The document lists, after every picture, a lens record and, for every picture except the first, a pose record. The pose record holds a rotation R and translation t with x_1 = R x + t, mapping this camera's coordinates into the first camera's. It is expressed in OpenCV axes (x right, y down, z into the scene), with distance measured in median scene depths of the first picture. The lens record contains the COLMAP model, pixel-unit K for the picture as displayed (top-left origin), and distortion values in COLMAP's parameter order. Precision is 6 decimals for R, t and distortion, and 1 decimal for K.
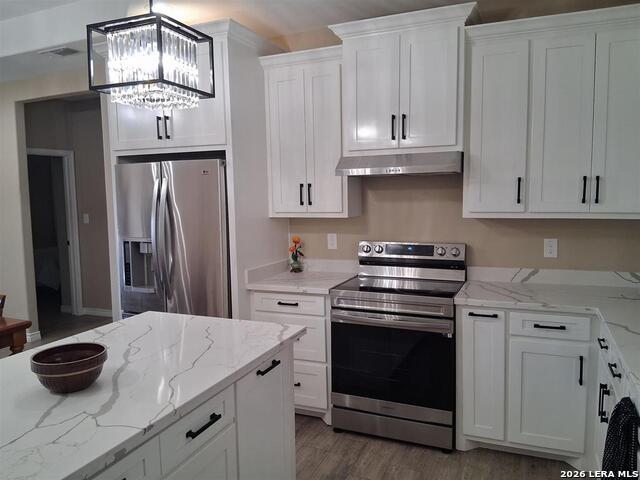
lens RADIAL K [[480.7, 0, 320.0], [0, 480.7, 240.0], [0, 0, 1]] dist [0.075985, -0.143330]
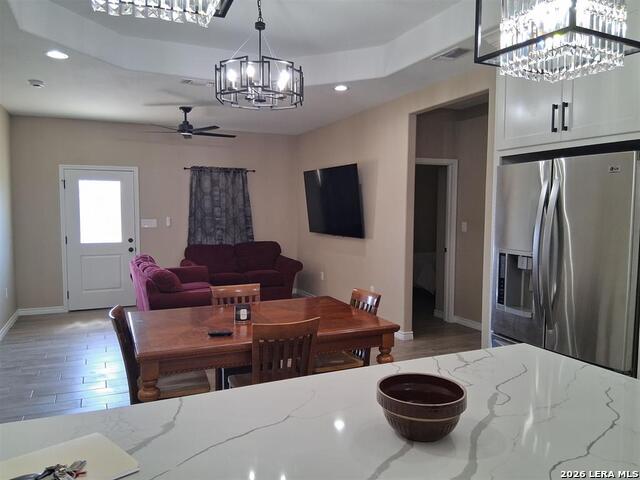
lens RADIAL K [[480.7, 0, 320.0], [0, 480.7, 240.0], [0, 0, 1]] dist [0.075985, -0.143330]
pose [[0.735599, 0.063866, -0.674399, -0.056881], [-0.080388, 0.996741, 0.006710, -0.000299], [0.672630, 0.049278, 0.738336, 0.138824]]
